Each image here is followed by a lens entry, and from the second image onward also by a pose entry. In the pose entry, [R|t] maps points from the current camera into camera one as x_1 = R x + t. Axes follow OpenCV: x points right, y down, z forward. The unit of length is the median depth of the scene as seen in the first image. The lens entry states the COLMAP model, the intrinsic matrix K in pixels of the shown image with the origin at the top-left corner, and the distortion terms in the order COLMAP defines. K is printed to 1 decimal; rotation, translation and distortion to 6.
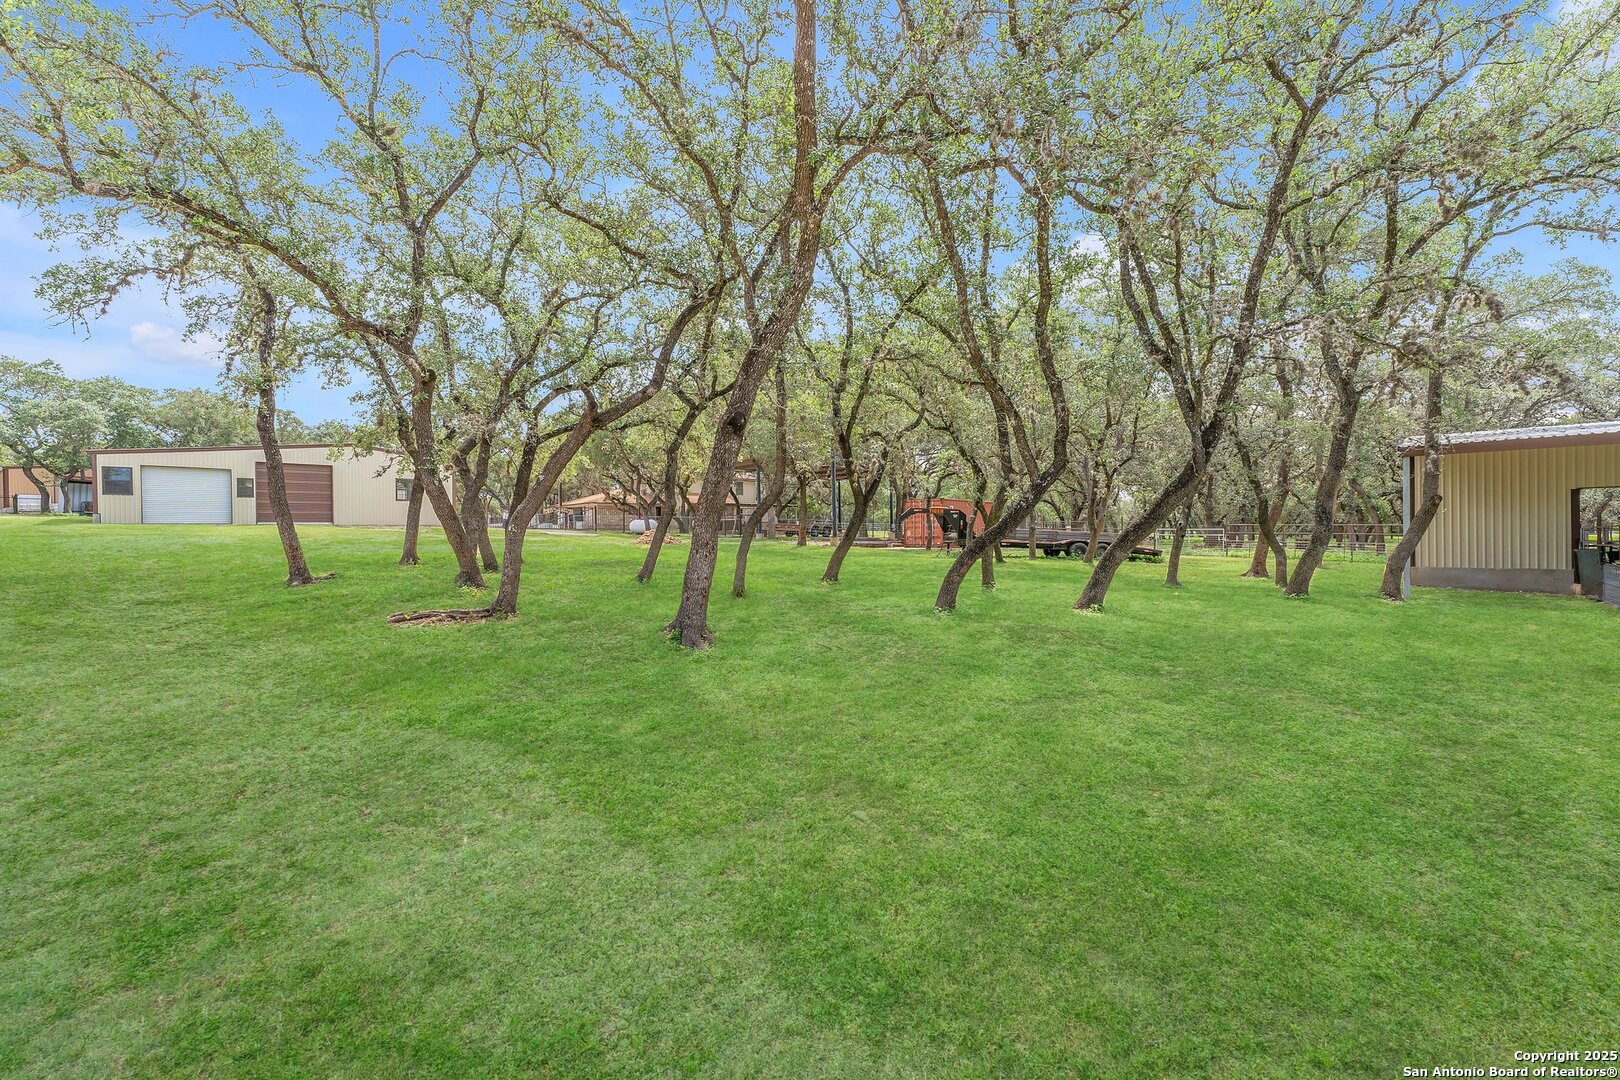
lens RADIAL K [[663.2, 0, 809.6], [0, 663.2, 533.9], [0, 0, 1]] dist [0.001426, 0.000169]
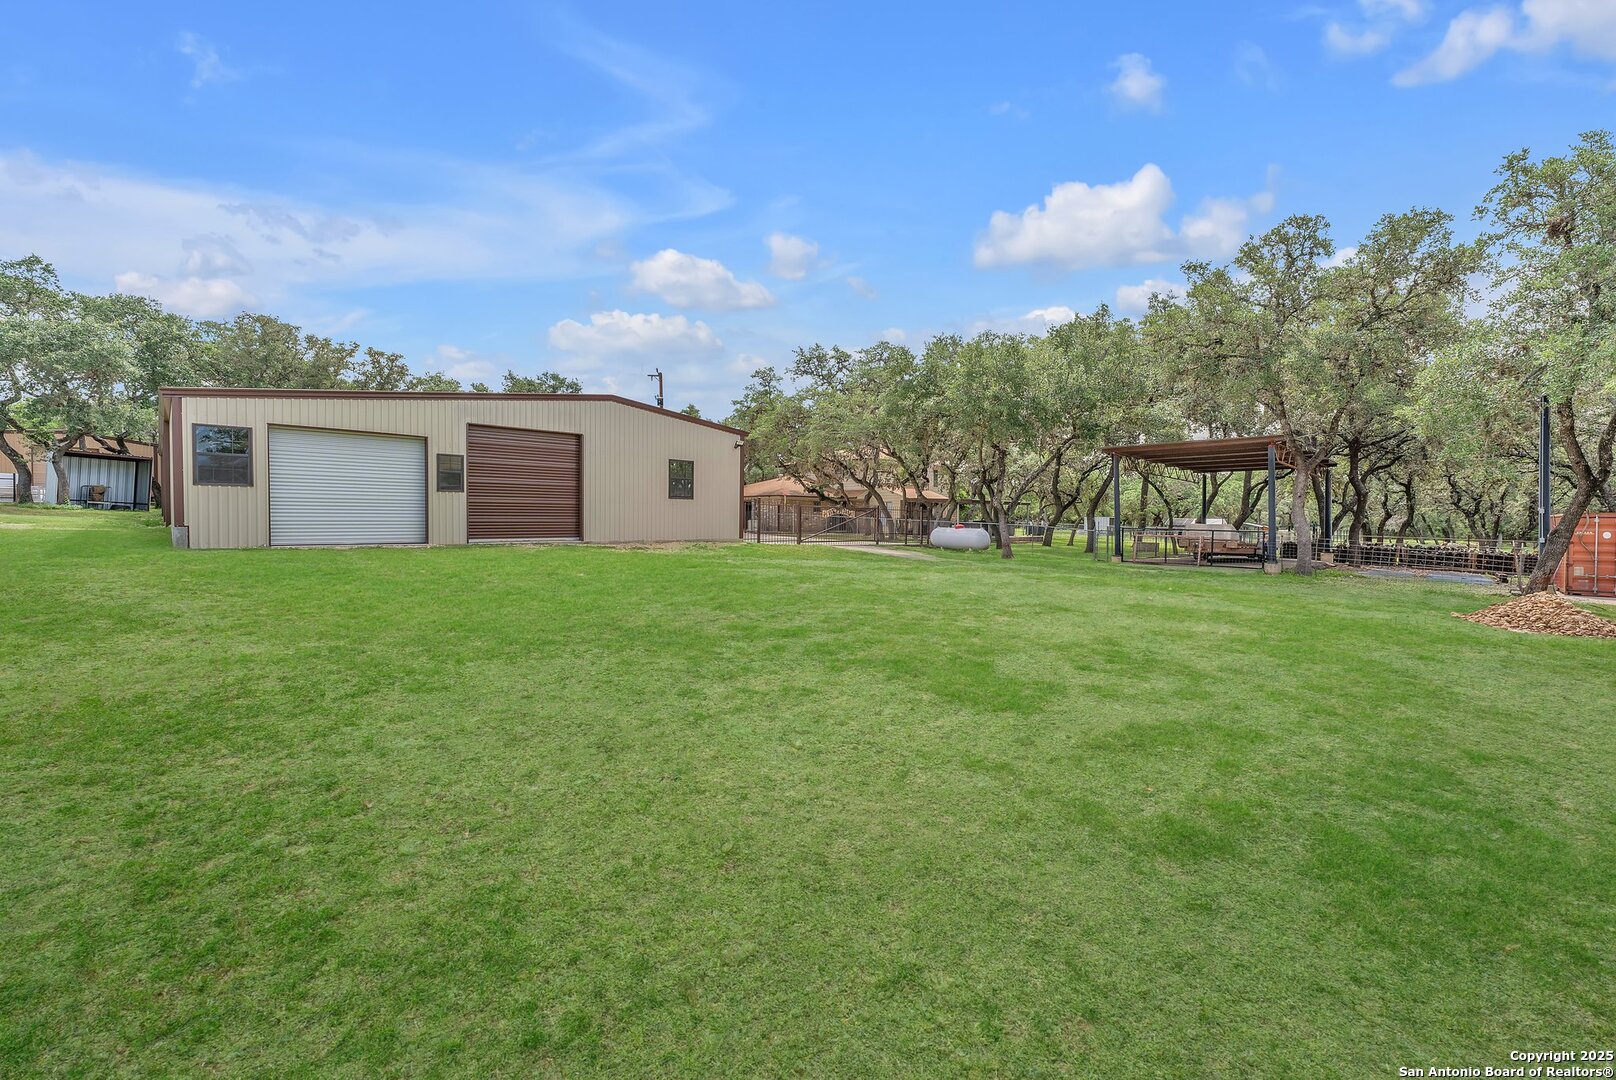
lens RADIAL K [[661.5, 0, 807.6], [0, 661.5, 533.9], [0, 0, 1]] dist [0.001426, 0.000169]
pose [[0.999322, 0.013902, 0.034085, -0.550271], [-0.014549, 0.999717, 0.018809, -0.033435], [-0.033814, -0.019292, 0.999242, 0.441350]]
